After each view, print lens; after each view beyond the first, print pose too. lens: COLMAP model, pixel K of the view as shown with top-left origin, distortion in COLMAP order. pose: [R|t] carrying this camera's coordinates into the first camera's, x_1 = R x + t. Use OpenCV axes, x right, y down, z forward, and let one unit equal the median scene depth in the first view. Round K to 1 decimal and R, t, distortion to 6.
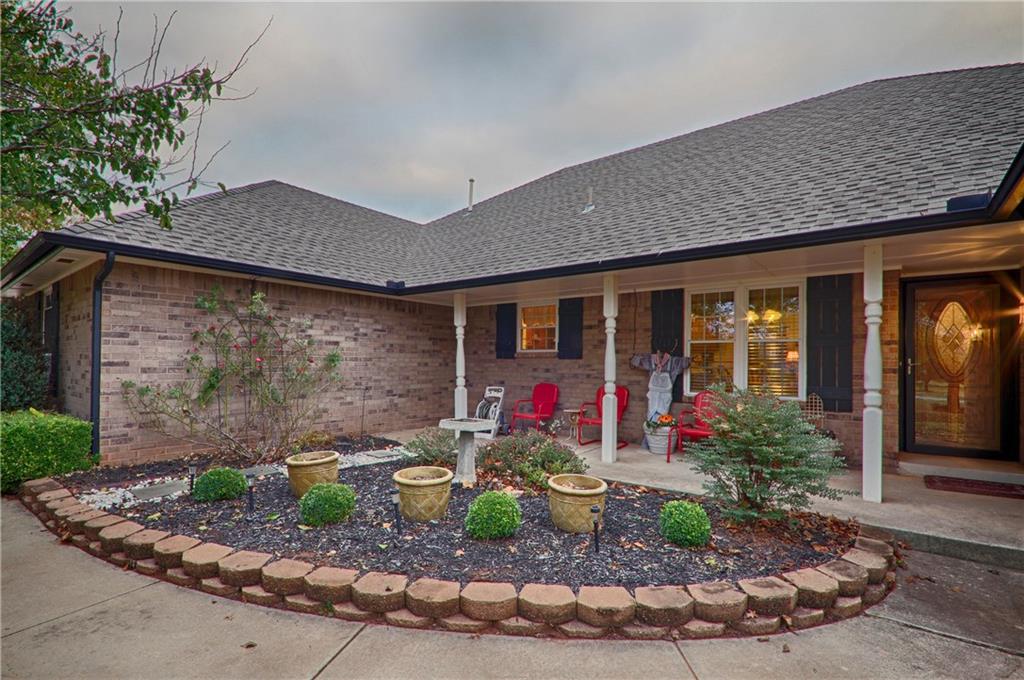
lens RADIAL K [[484.3, 0, 509.4], [0, 484.3, 343.9], [0, 0, 1]] dist [0.001754, -0.000061]
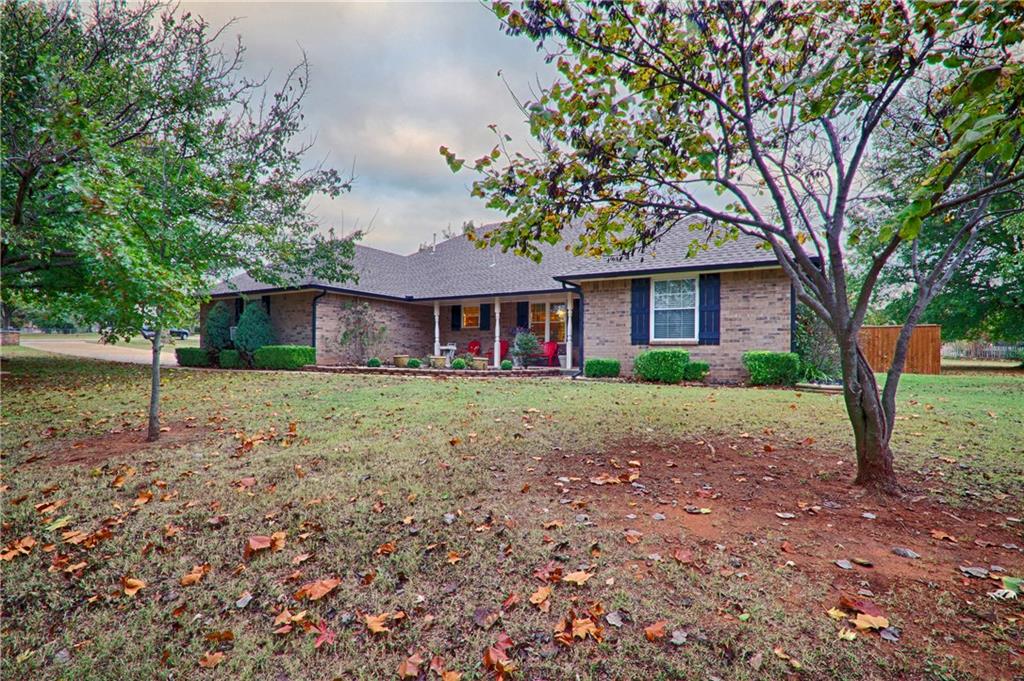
lens RADIAL K [[484.3, 0, 512.6], [0, 484.3, 342.0], [0, 0, 1]] dist [0.001754, -0.000061]
pose [[0.990442, 0.001386, 0.137926, -0.066364], [-0.003950, 0.999824, 0.018314, 0.048701], [-0.137876, -0.018684, 0.990273, -1.421317]]
